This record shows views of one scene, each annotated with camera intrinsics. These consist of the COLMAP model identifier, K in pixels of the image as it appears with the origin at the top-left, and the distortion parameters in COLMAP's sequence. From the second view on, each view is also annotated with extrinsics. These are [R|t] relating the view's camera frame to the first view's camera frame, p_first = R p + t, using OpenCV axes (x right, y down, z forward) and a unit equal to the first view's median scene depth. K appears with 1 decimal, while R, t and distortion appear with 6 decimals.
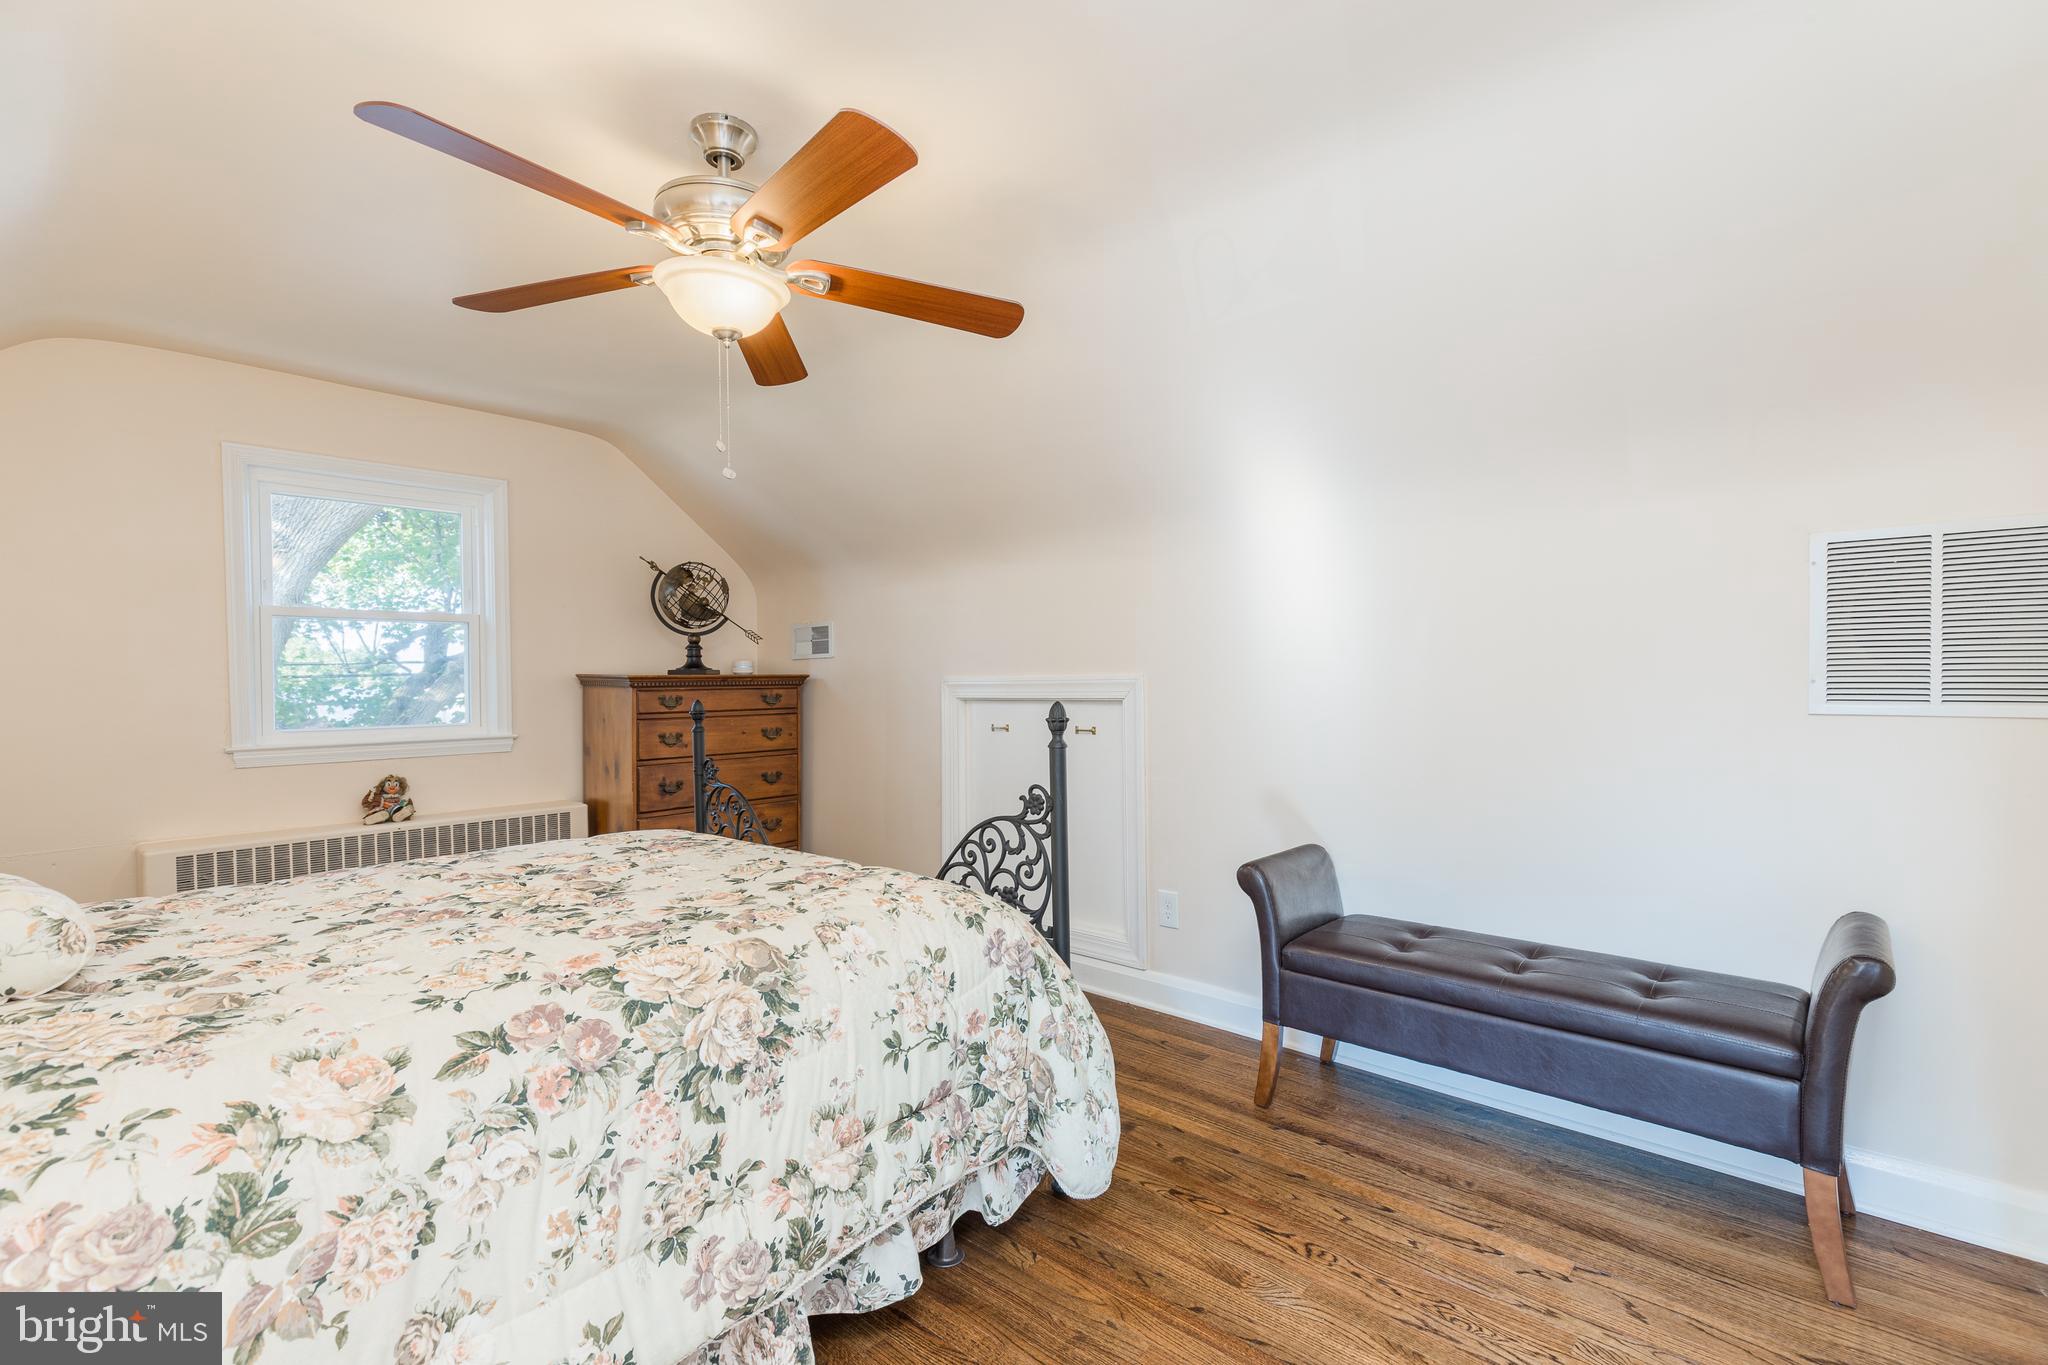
lens RADIAL K [[920.0, 0, 1020.3], [0, 920.0, 688.8], [0, 0, 1]] dist [0.002597, -0.000156]
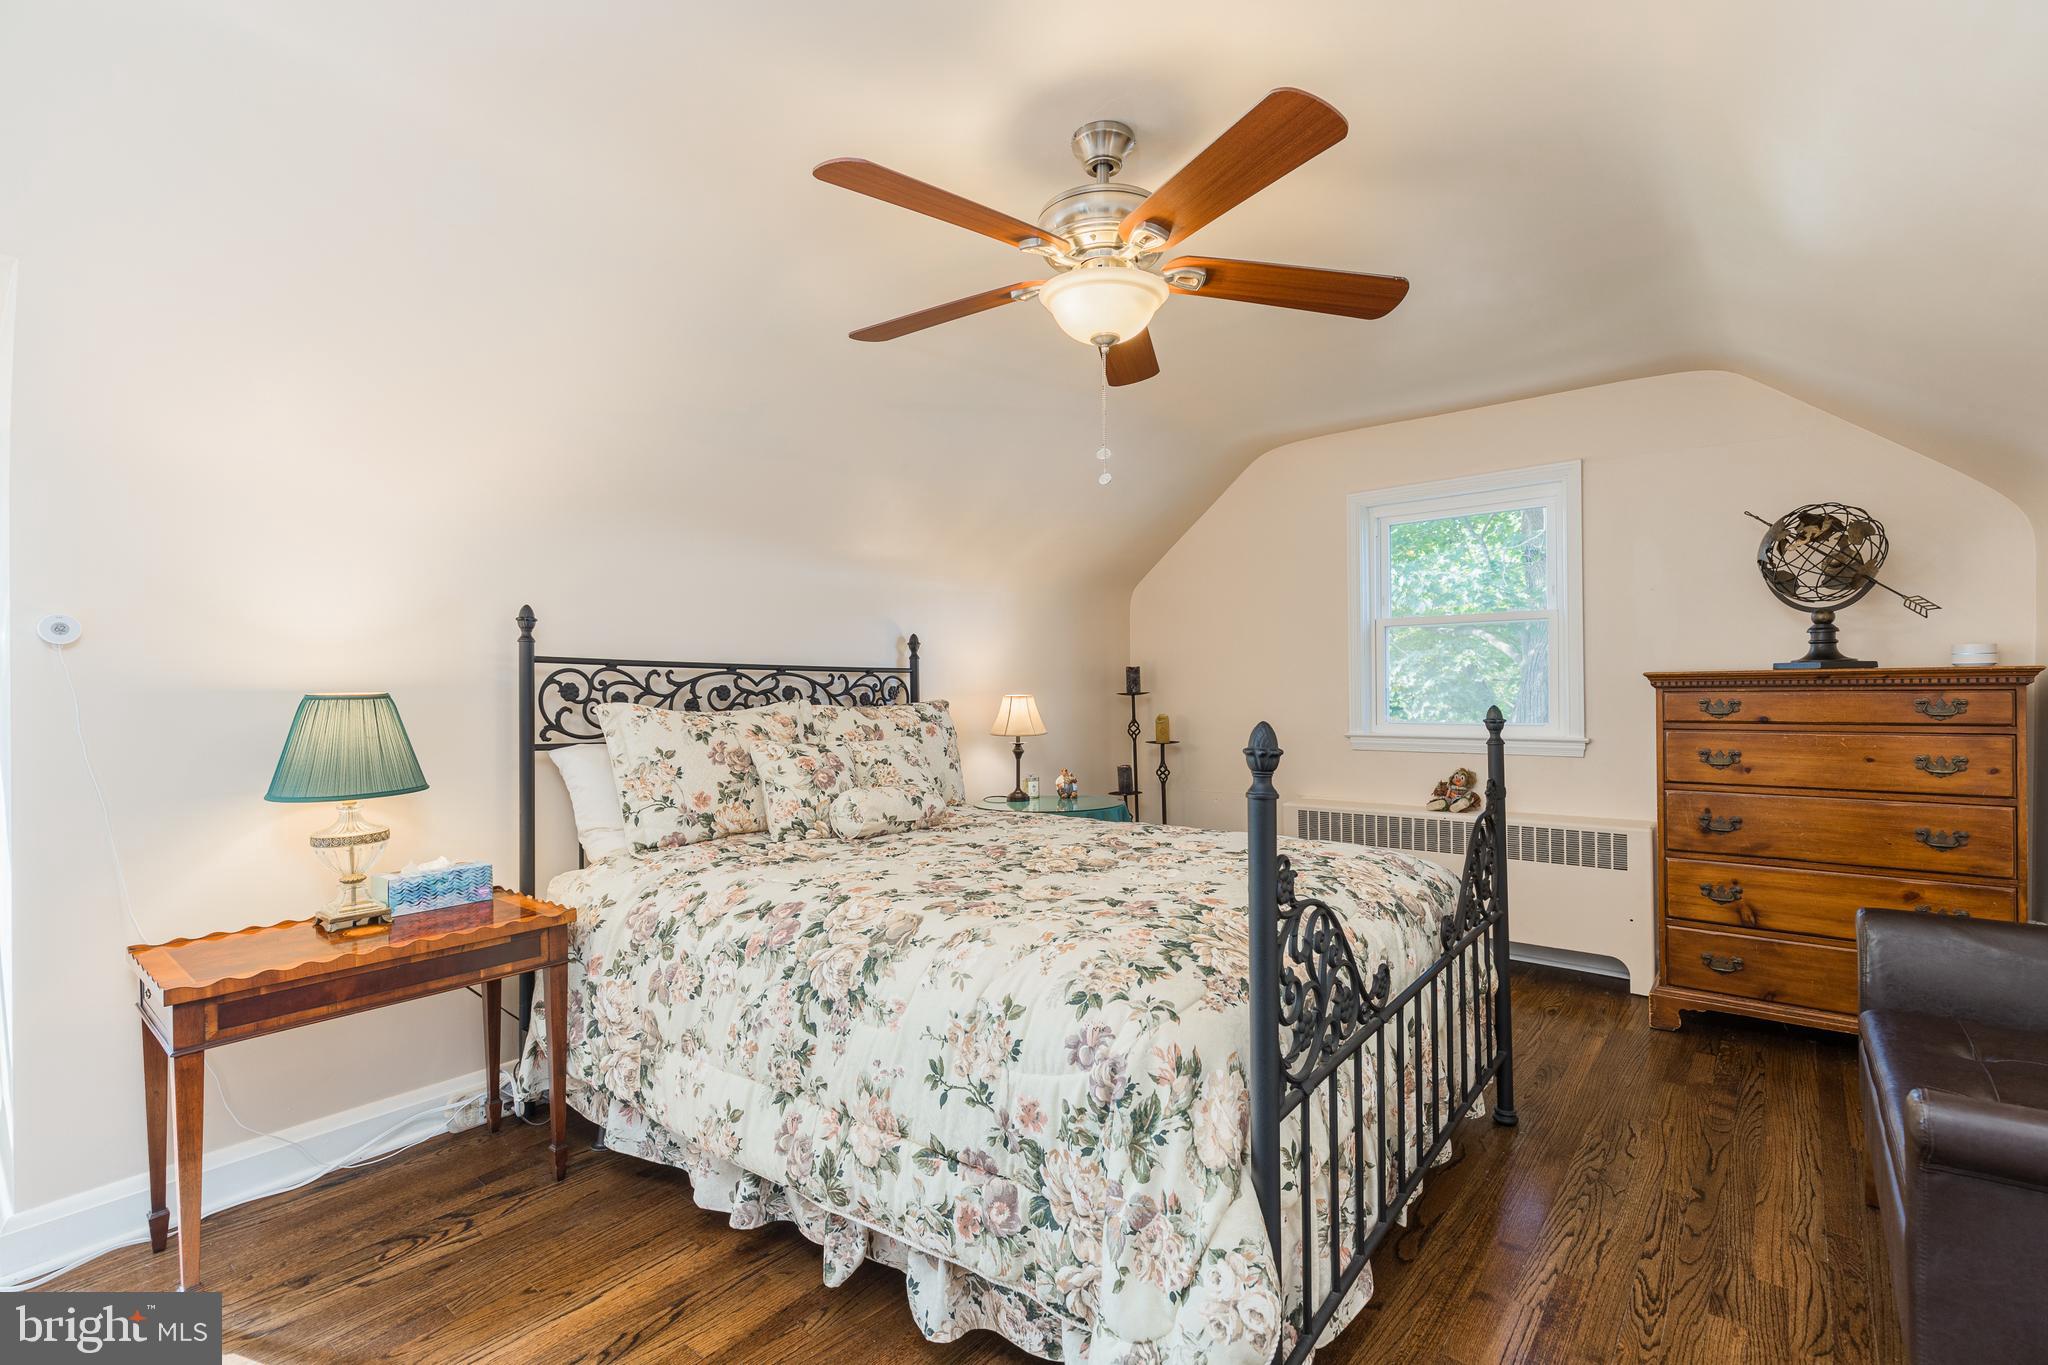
lens RADIAL K [[920.0, 0, 1020.3], [0, 920.0, 688.8], [0, 0, 1]] dist [0.002597, -0.000156]
pose [[0.061387, 0.011378, -0.998049, 0.739782], [-0.002523, 0.999934, 0.011245, -0.017444], [0.998111, 0.001828, 0.061411, 0.933476]]
